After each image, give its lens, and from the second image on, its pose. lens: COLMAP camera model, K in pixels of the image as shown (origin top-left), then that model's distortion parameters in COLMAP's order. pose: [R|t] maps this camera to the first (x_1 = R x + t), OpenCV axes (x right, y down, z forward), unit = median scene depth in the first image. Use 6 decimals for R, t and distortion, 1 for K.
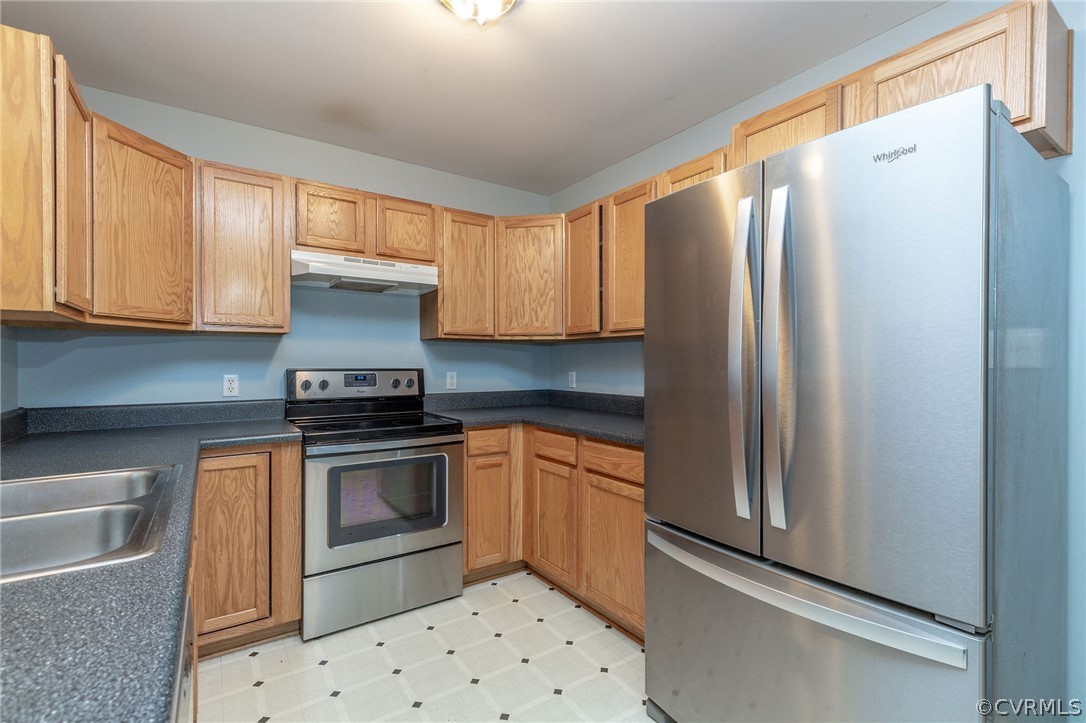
lens RADIAL K [[491.4, 0, 541.0], [0, 491.4, 362.8], [0, 0, 1]] dist [0.004093, 0.000169]
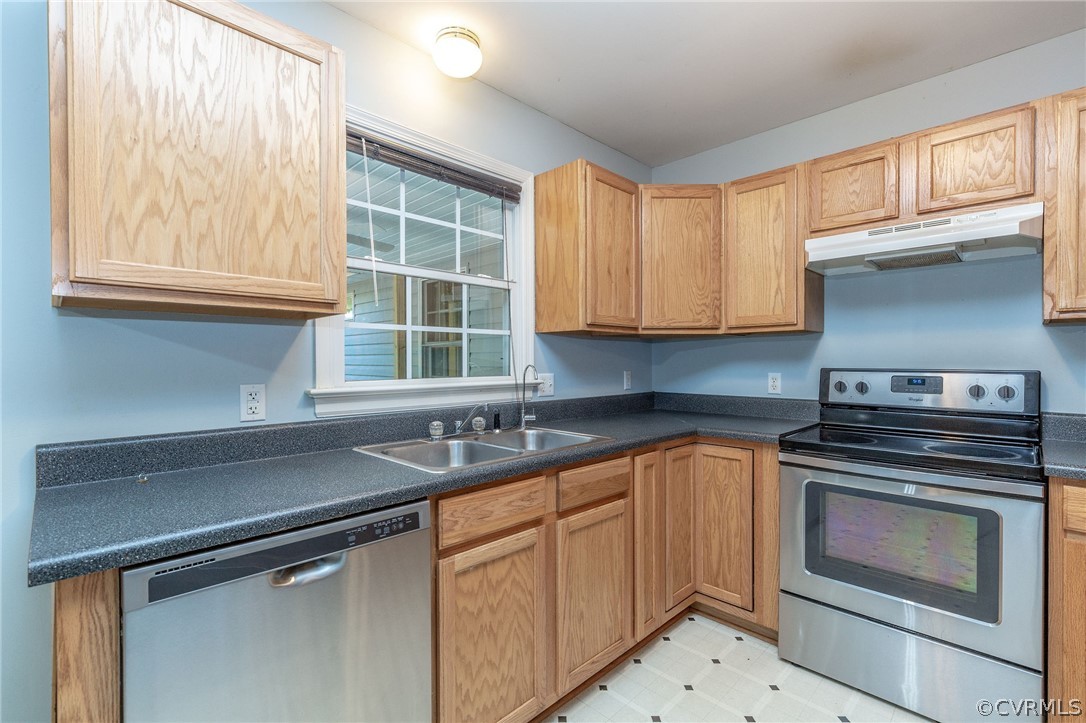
lens RADIAL K [[491.4, 0, 539.3], [0, 491.4, 364.5], [0, 0, 1]] dist [0.004093, 0.000169]
pose [[0.174789, 0.006562, -0.984584, 0.335728], [0.002084, 0.999973, 0.007034, -0.002224], [0.984604, -0.003281, 0.174770, 0.356904]]
